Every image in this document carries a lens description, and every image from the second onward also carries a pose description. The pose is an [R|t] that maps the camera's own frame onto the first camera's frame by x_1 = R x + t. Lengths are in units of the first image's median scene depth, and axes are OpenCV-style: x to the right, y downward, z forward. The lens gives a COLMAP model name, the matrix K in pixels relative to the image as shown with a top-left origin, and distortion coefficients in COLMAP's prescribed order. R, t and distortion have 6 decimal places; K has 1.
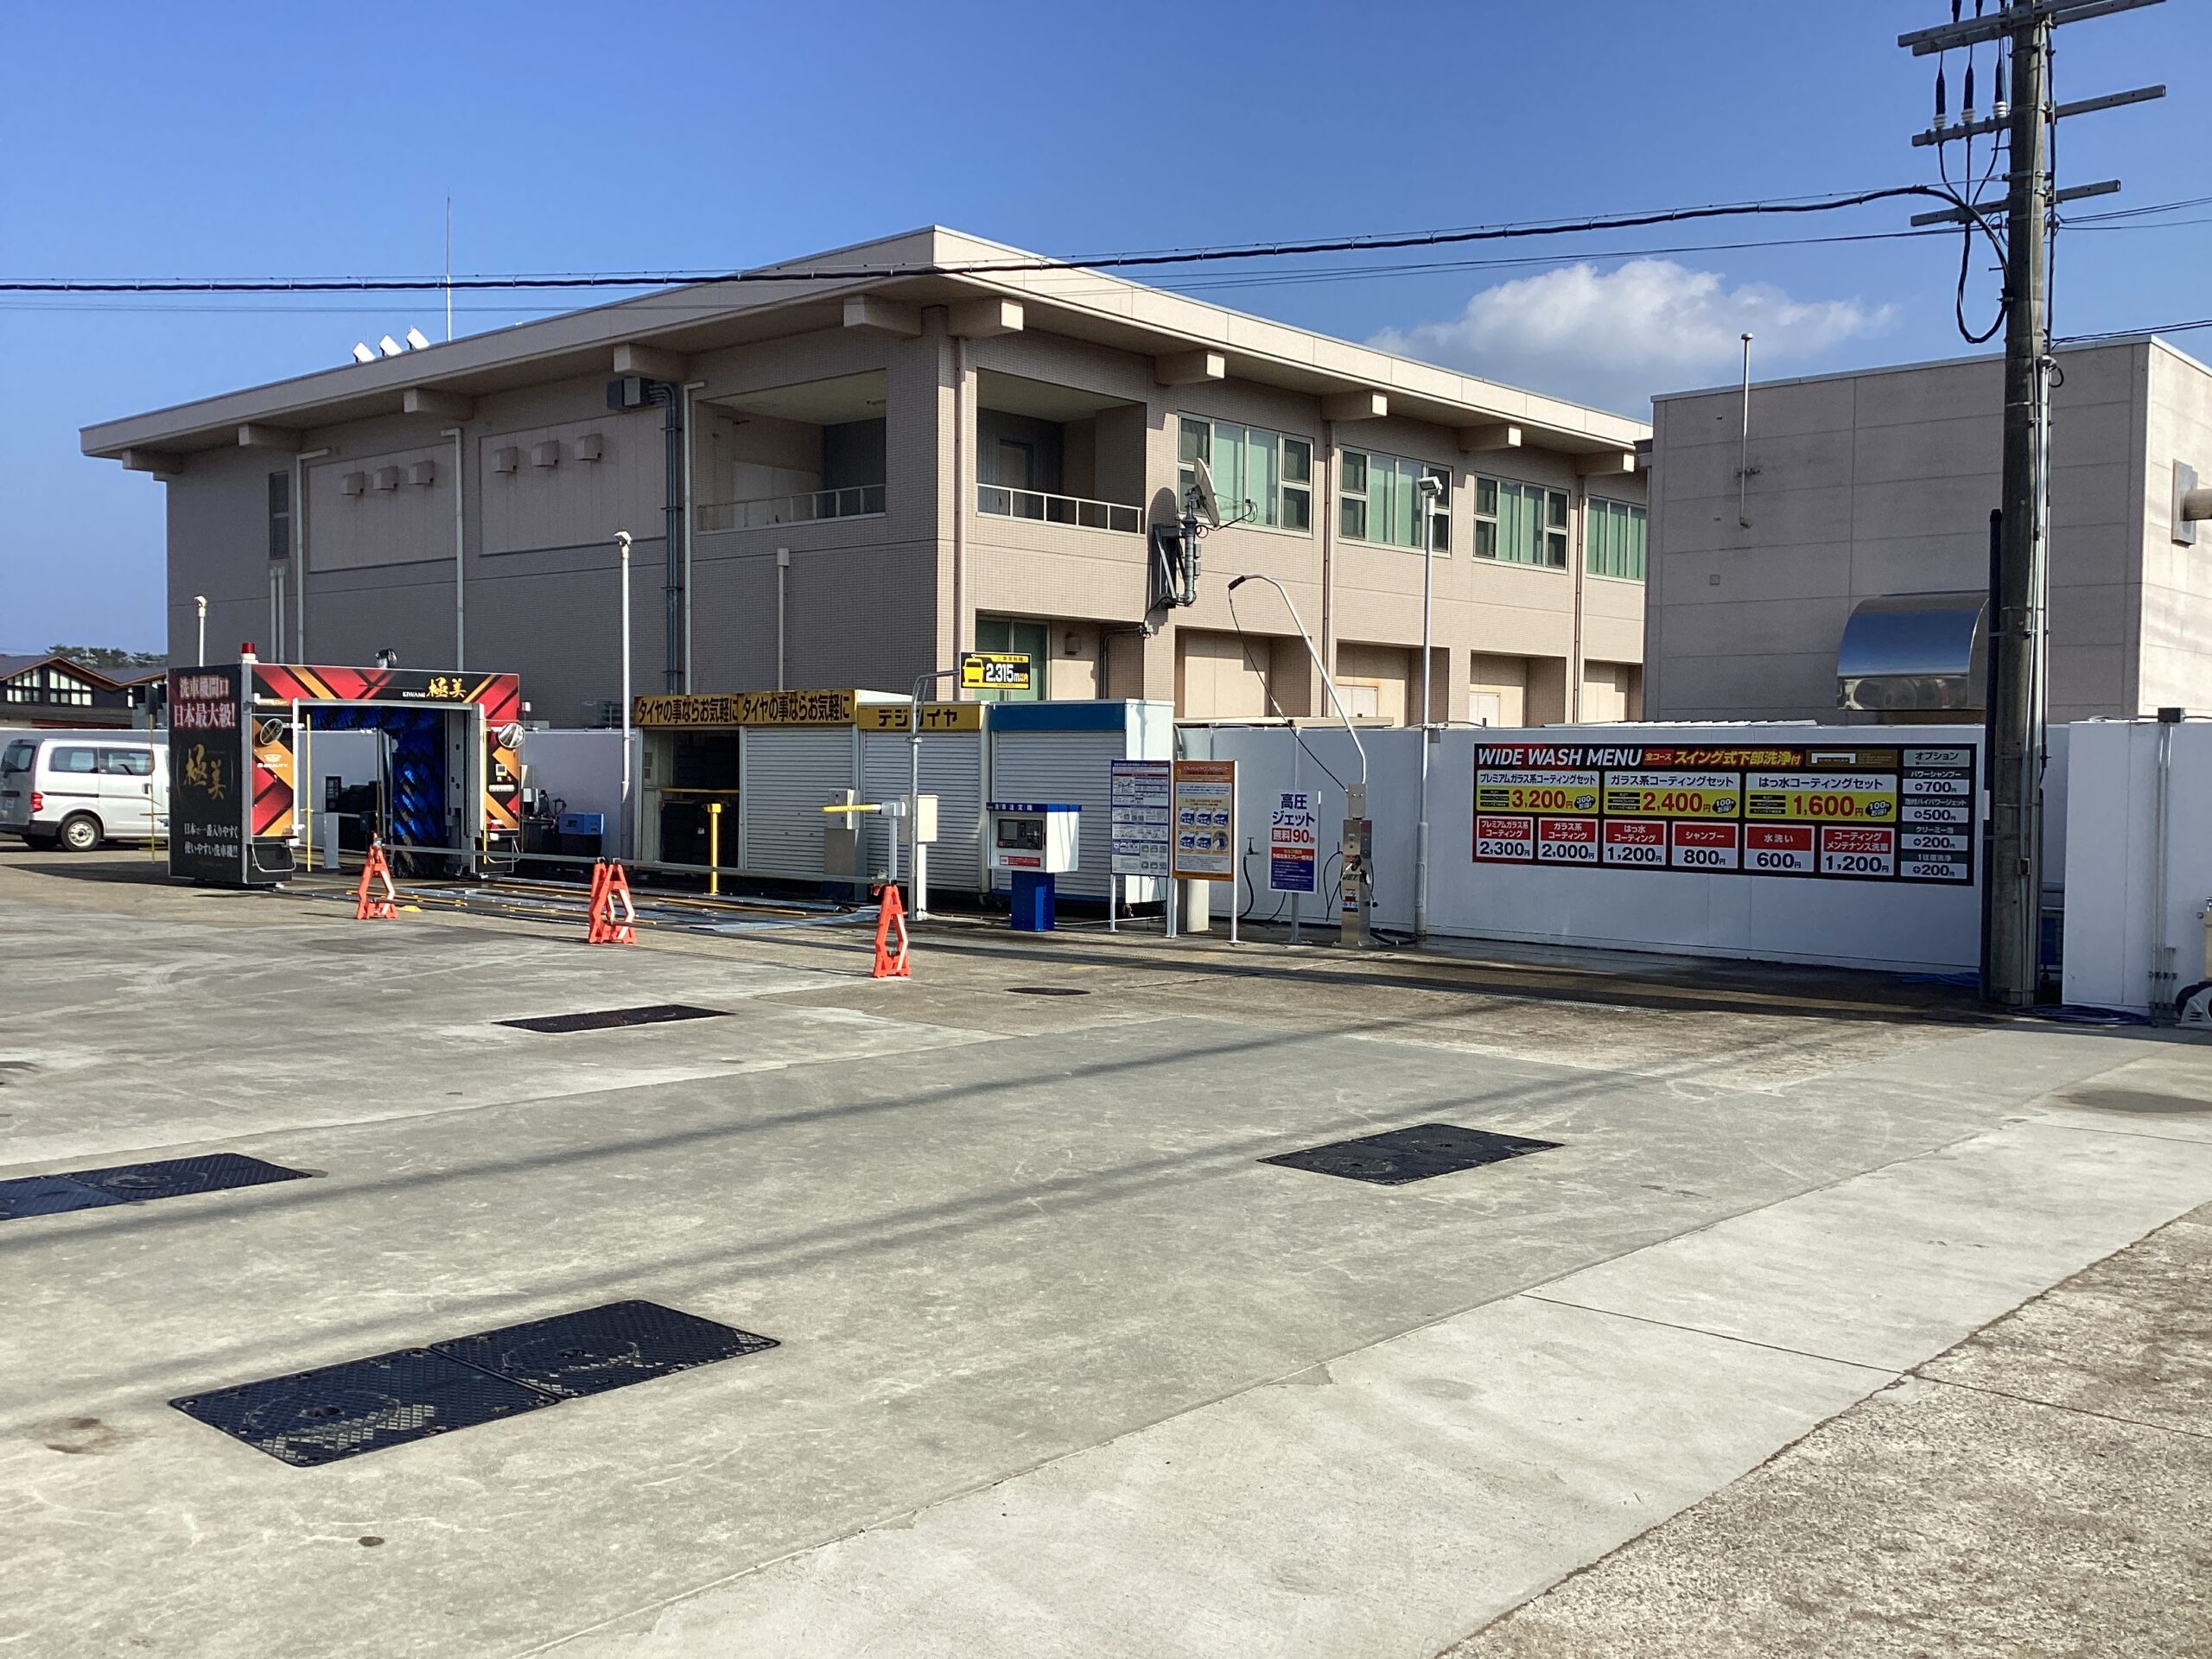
lens RADIAL K [[1983.9, 0, 1106.0], [0, 1983.9, 829.5], [0, 0, 1]] dist [0.100429, -0.158706]
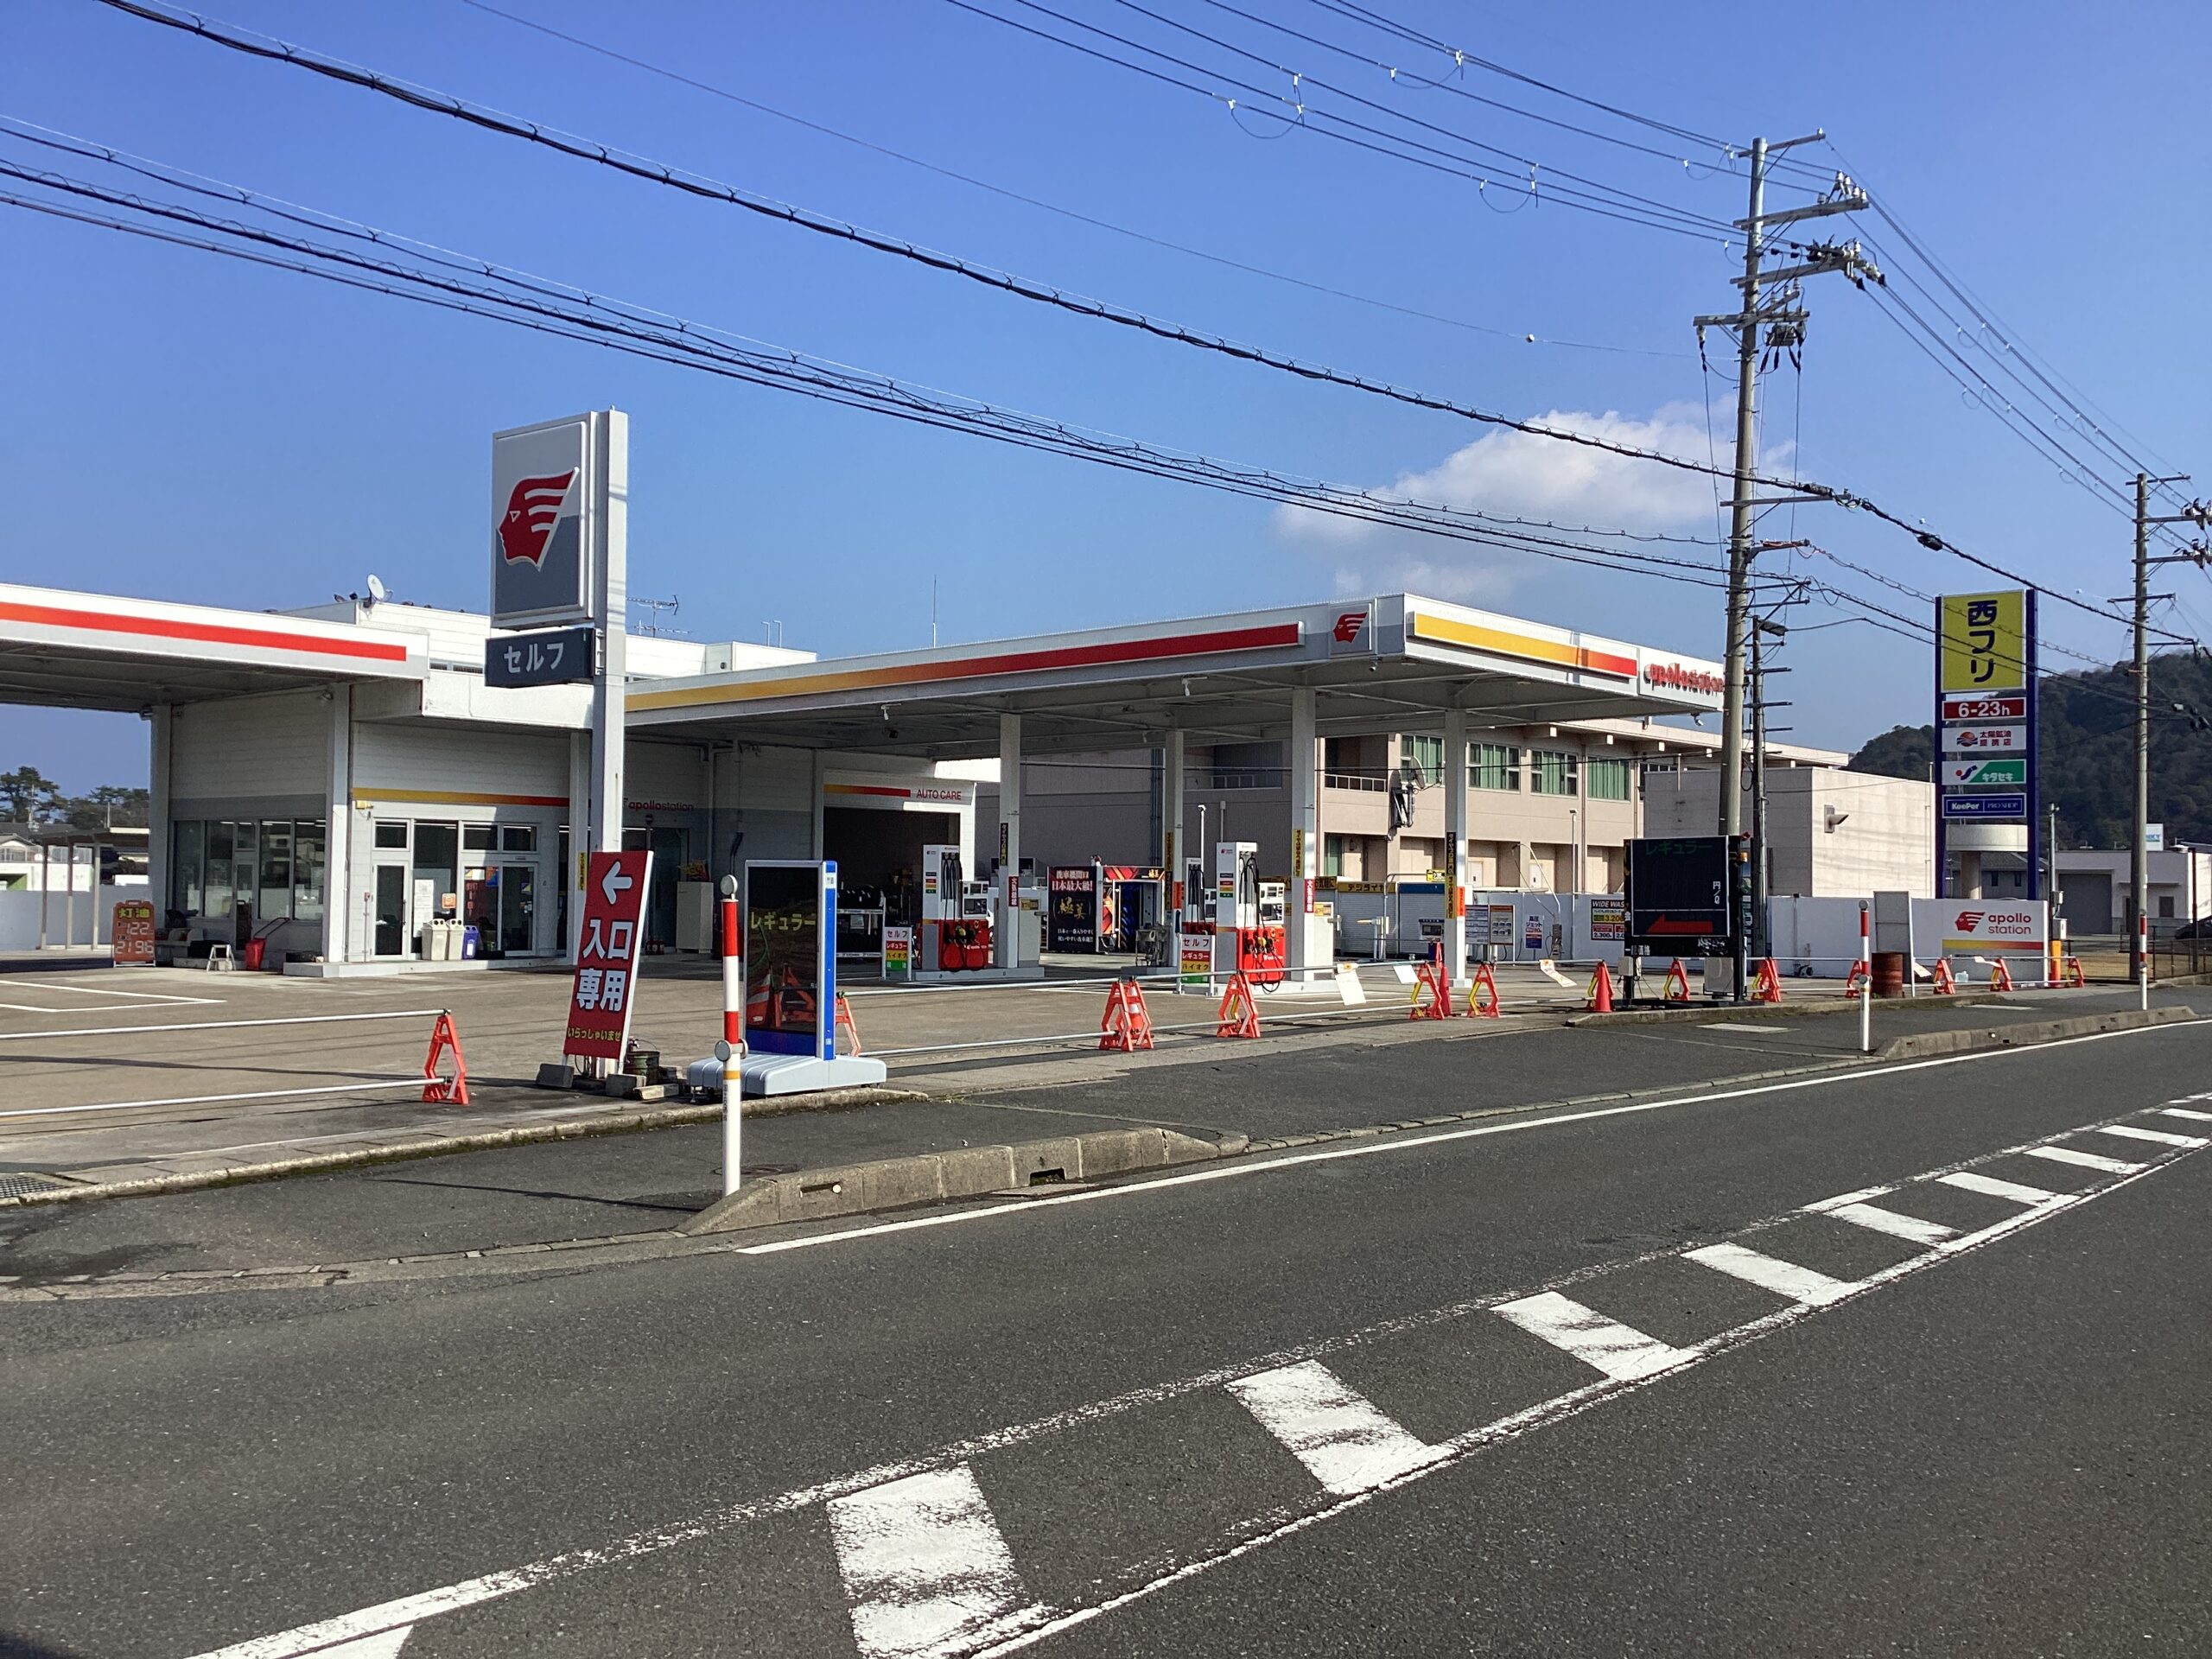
lens RADIAL K [[1983.9, 0, 1106.0], [0, 1983.9, 829.5], [0, 0, 1]] dist [0.100429, -0.158706]
pose [[0.999325, 0.002126, 0.036670, -0.660214], [0.000322, 0.997778, -0.066622, 0.051307], [-0.036730, 0.066589, 0.997104, -1.977583]]
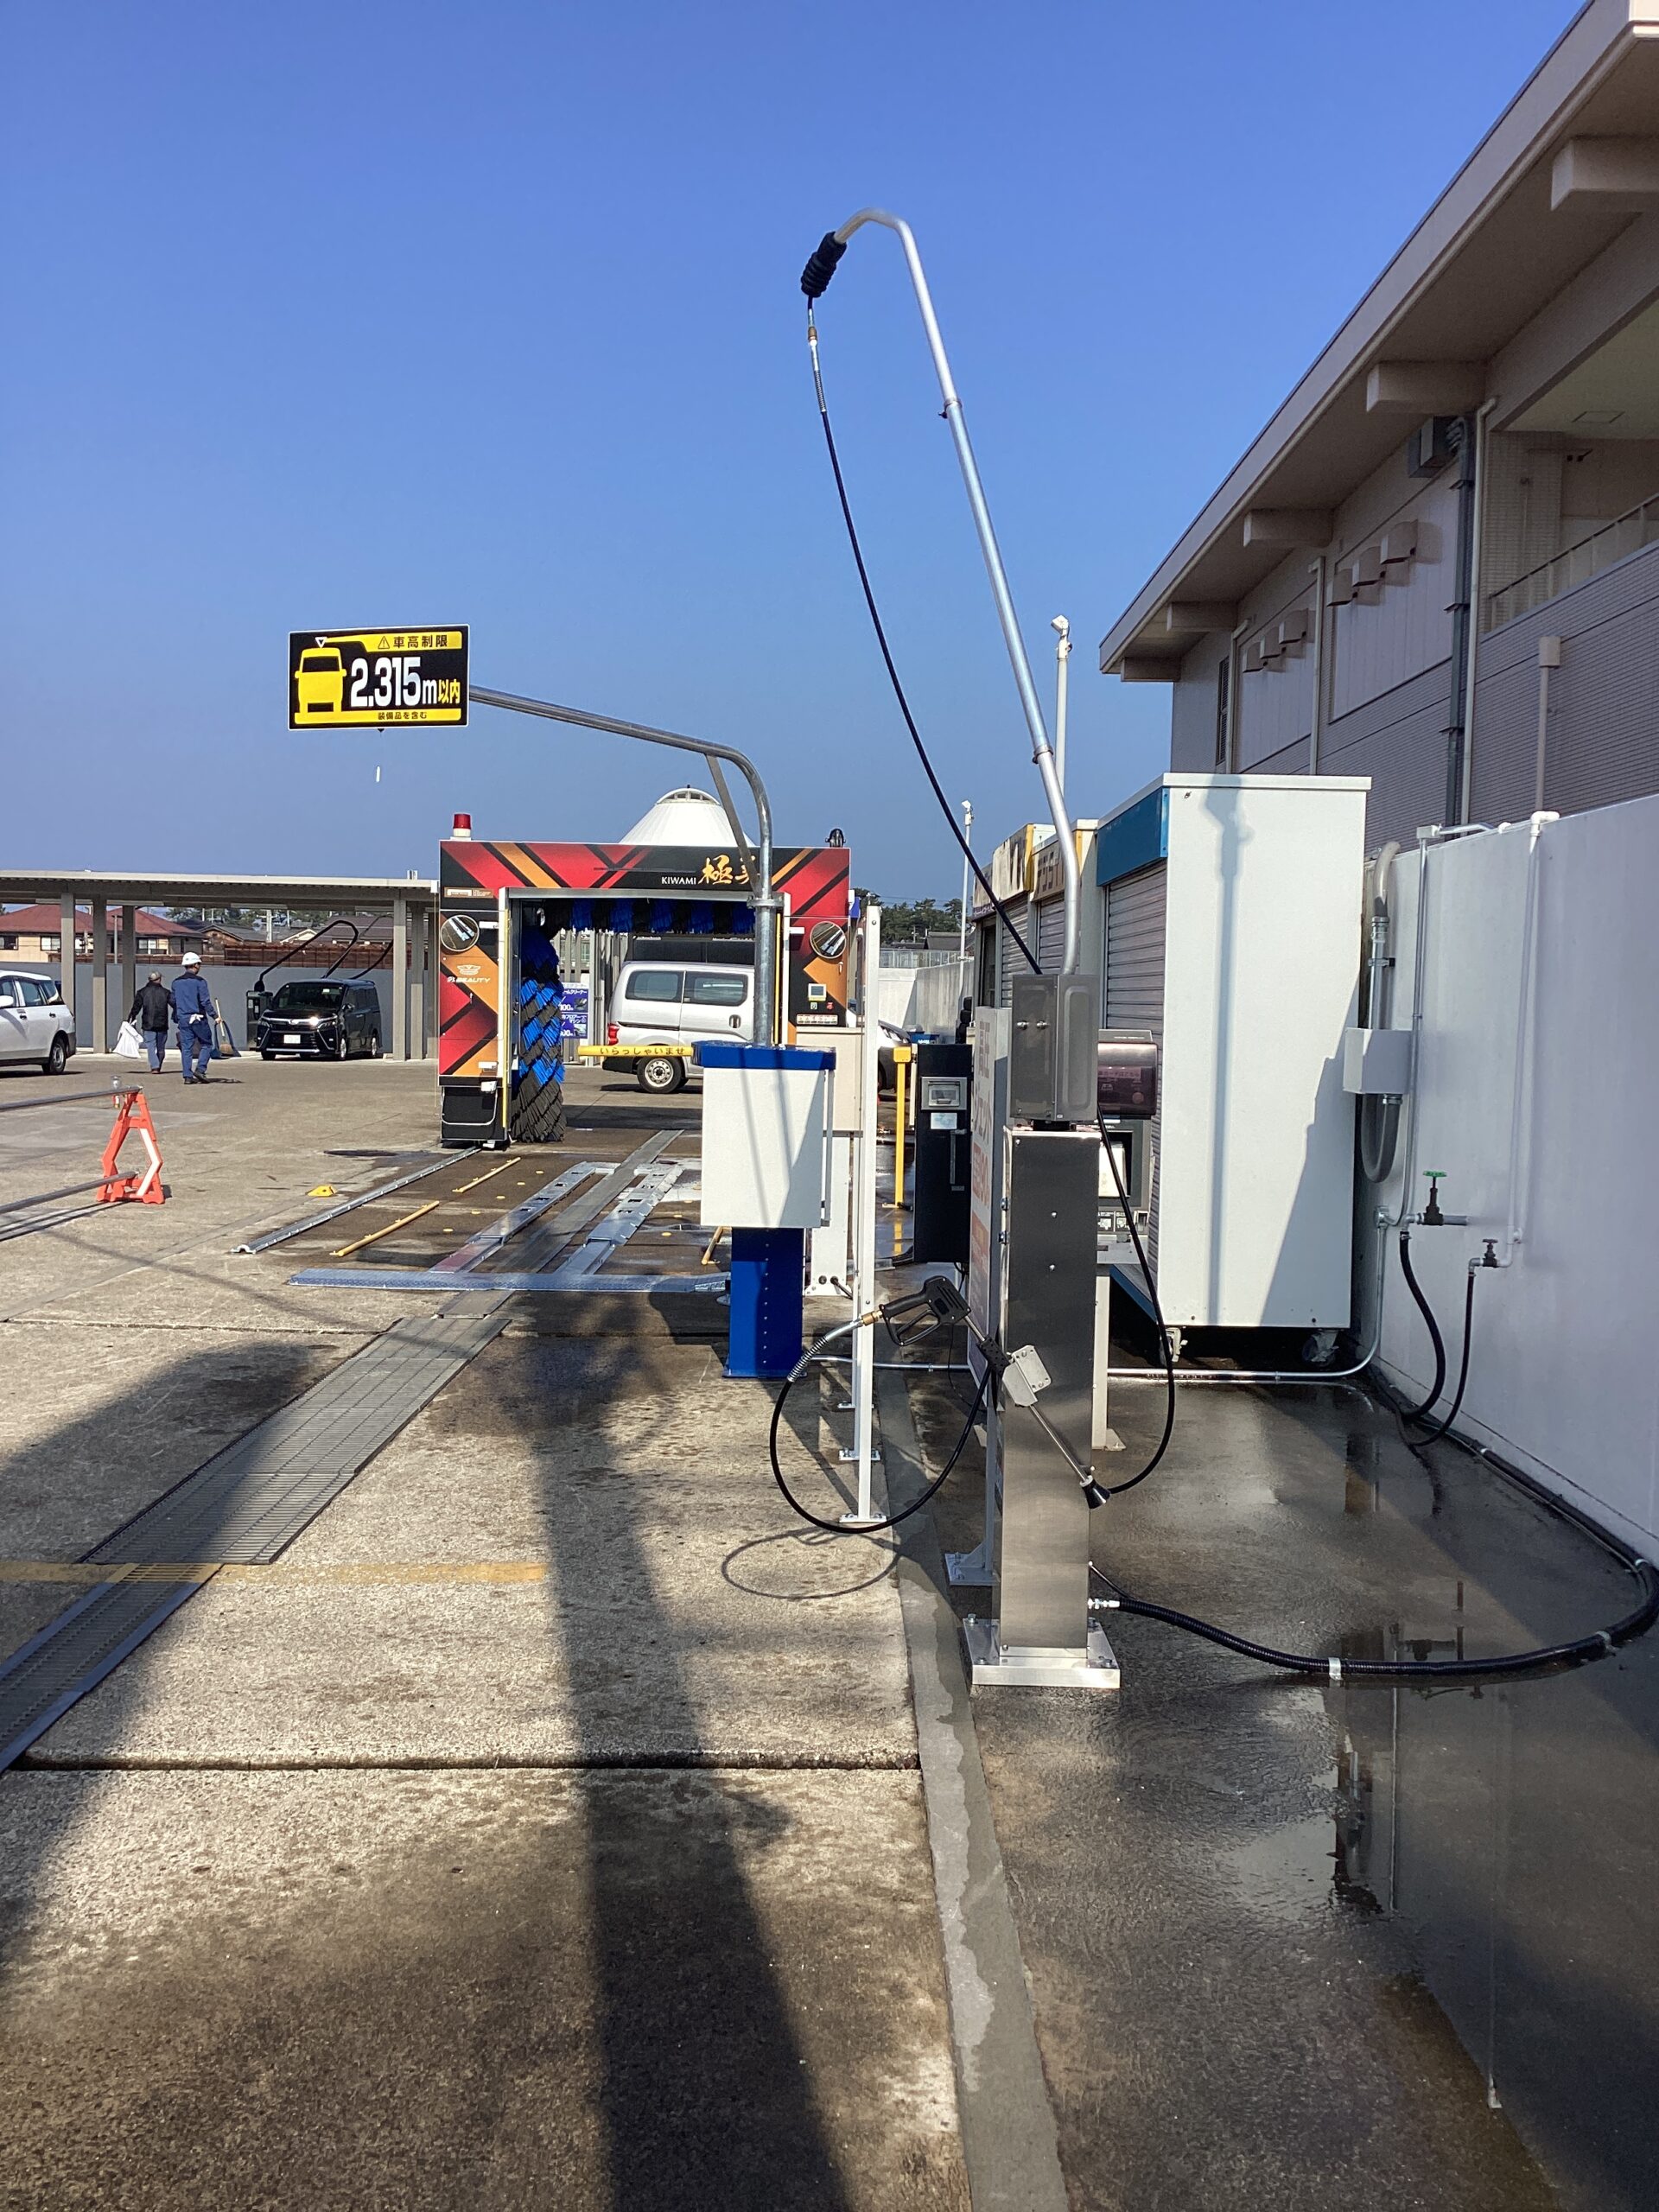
lens RADIAL K [[1983.9, 0, 829.5], [0, 1983.9, 1106.0], [0, 0, 1]] dist [0.100429, -0.158706]
pose [[0.666772, 0.044605, -0.743926, 0.279474], [-0.039194, 0.998925, 0.024765, -0.012033], [0.744230, 0.012645, 0.667803, 0.801643]]
